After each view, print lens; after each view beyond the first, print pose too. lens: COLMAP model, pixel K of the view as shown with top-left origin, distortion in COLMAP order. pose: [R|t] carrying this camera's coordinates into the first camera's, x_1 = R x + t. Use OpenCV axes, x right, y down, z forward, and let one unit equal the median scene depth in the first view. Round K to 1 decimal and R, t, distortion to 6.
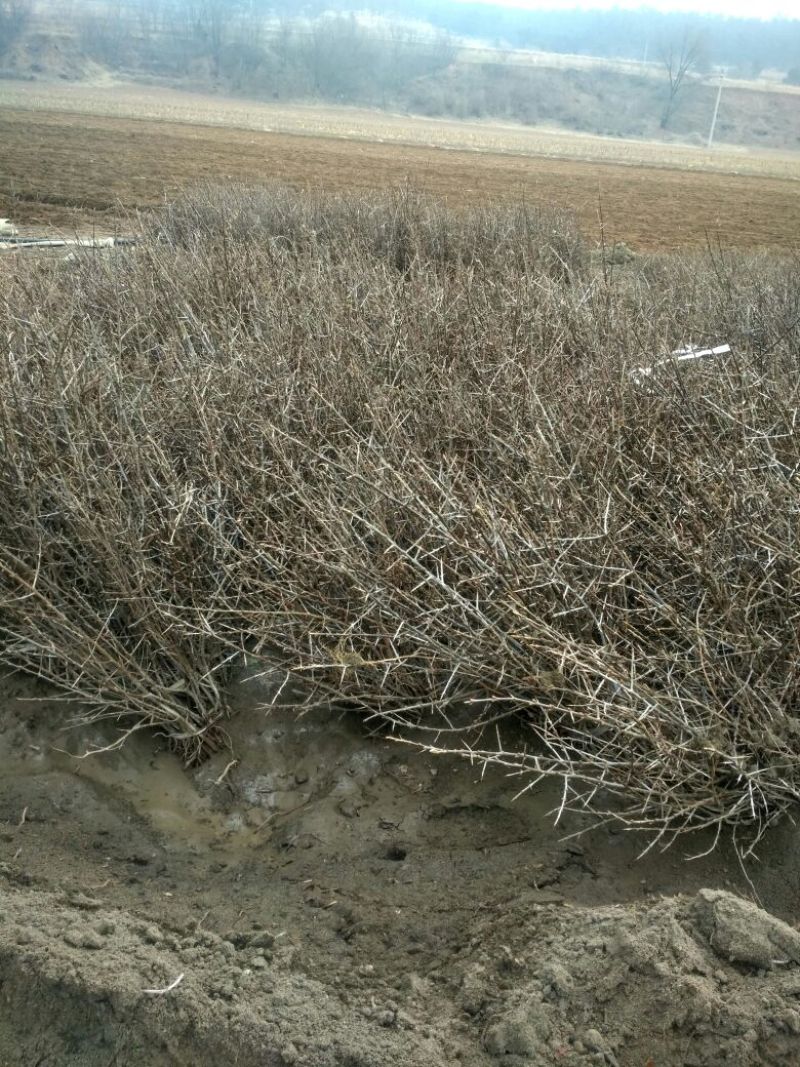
lens RADIAL K [[964.5, 0, 400.0], [0, 964.5, 533.5], [0, 0, 1]] dist [0.013347, -0.088597]
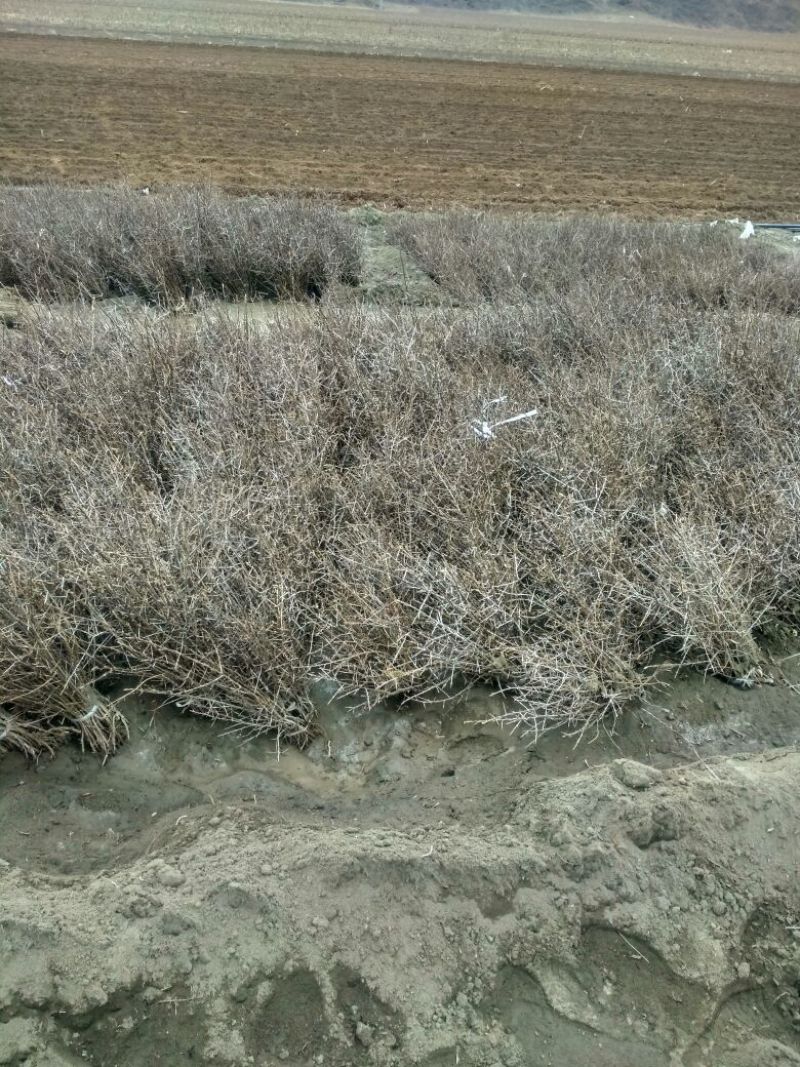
lens RADIAL K [[964.5, 0, 400.0], [0, 964.5, 533.5], [0, 0, 1]] dist [0.013347, -0.088597]
pose [[0.952573, -0.161180, 0.258118, -0.516823], [0.129163, 0.982165, 0.136635, -0.410227], [-0.275537, -0.096816, 0.956403, -0.762003]]
